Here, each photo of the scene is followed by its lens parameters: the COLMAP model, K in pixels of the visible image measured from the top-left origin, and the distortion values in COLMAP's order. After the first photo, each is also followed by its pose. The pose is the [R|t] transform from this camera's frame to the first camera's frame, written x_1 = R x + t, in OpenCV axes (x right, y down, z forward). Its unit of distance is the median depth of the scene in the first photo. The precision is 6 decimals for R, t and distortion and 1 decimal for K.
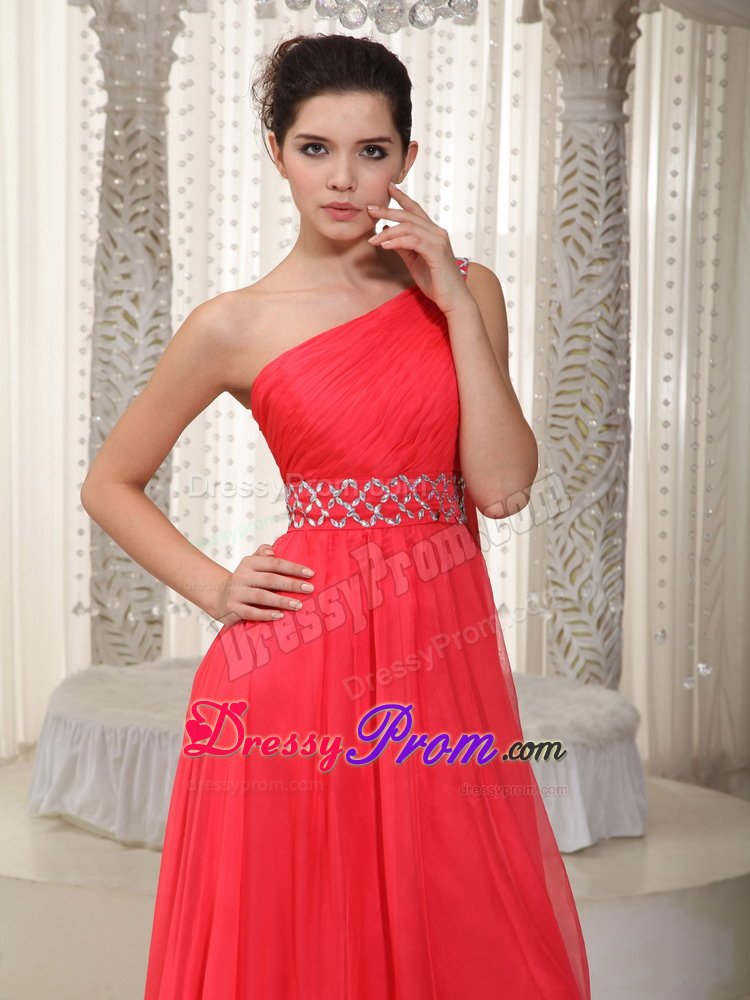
lens RADIAL K [[2576.9, 0, 375.0], [0, 2576.9, 500.0], [0, 0, 1]] dist [0.559473, 0.007170]
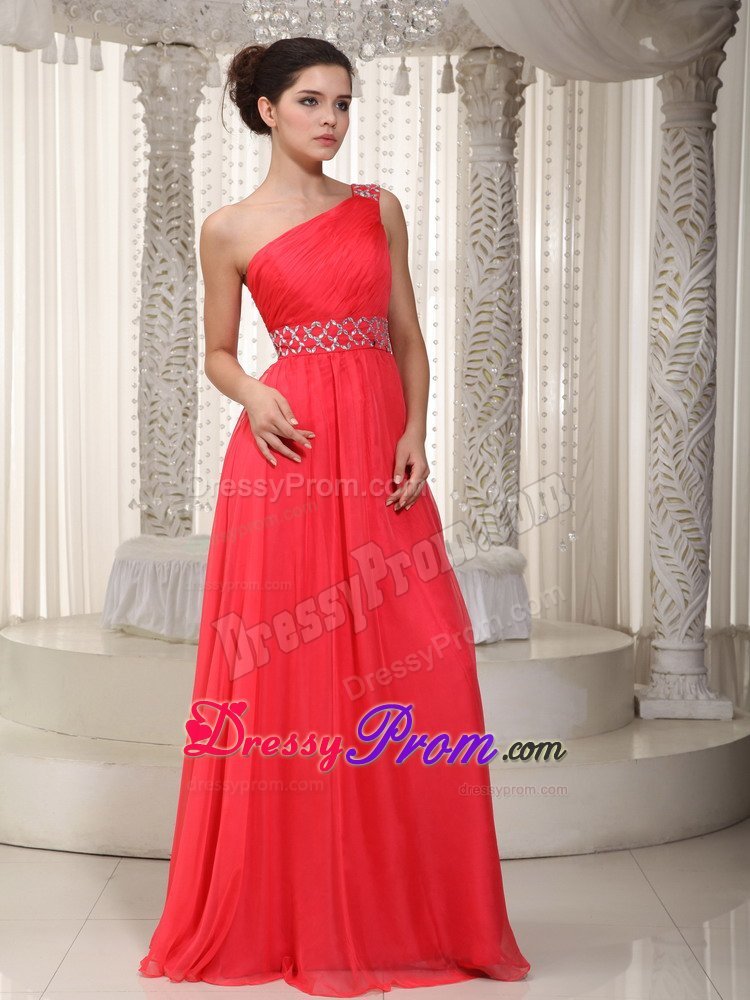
lens RADIAL K [[2072.5, 0, 375.0], [0, 2072.5, 500.0], [0, 0, 1]] dist [0.346277, 0.253218]
pose [[0.999874, -0.009735, 0.012570, 0.003383], [0.010148, 0.999396, -0.033230, 0.076816], [-0.012239, 0.033353, 0.999369, -0.132739]]
